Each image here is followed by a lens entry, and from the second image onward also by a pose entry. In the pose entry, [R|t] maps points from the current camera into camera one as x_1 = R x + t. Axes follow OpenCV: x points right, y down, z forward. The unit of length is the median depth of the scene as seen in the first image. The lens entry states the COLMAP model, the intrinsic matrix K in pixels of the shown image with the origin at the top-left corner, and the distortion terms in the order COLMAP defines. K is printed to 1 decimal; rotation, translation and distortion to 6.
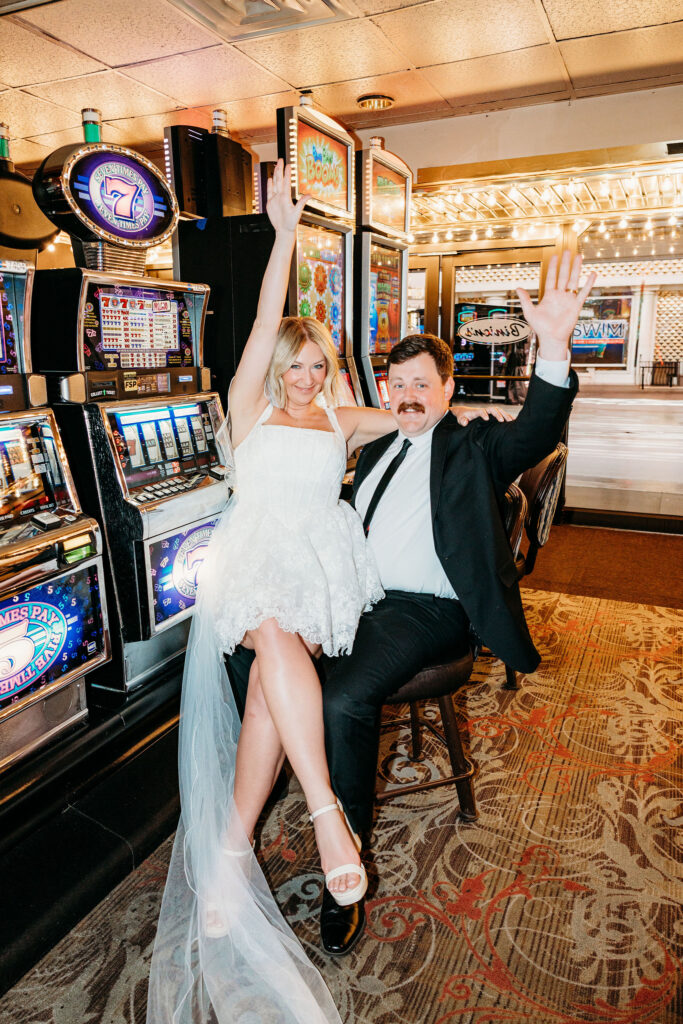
lens RADIAL K [[743.8, 0, 341.5], [0, 743.8, 512.0], [0, 0, 1]] dist [0.013990, 0.000005]
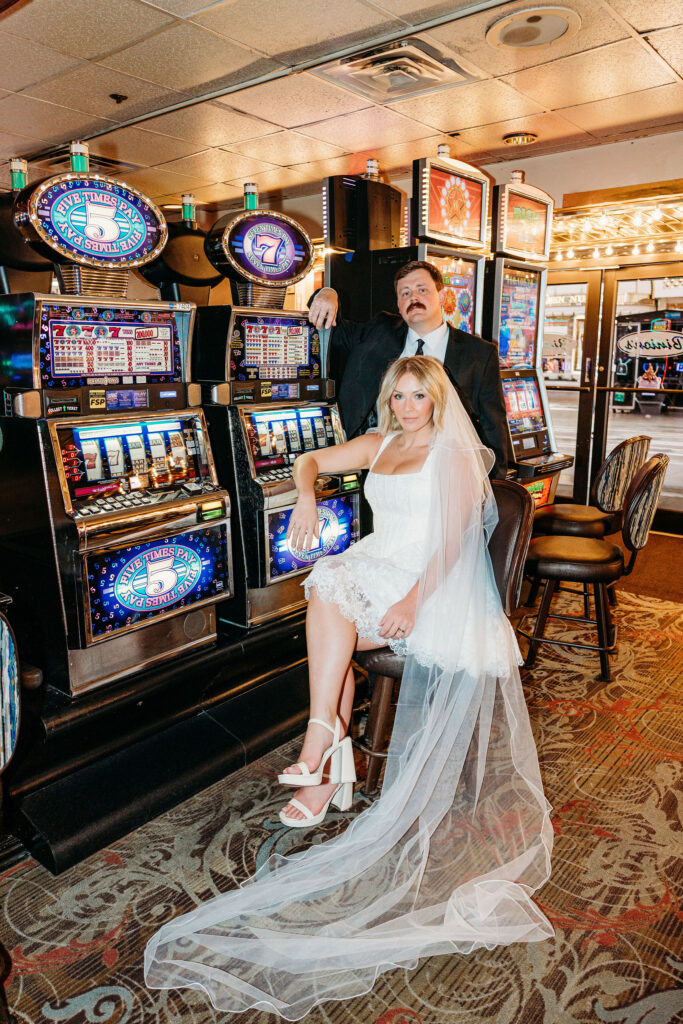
lens RADIAL K [[749.8, 0, 341.5], [0, 749.8, 512.0], [0, 0, 1]] dist [0.000247, 0.000629]
pose [[0.968946, 0.058790, -0.240182, 0.171345], [-0.061381, 0.998109, -0.003315, 0.034365], [0.239533, 0.017954, 0.970722, -0.233550]]
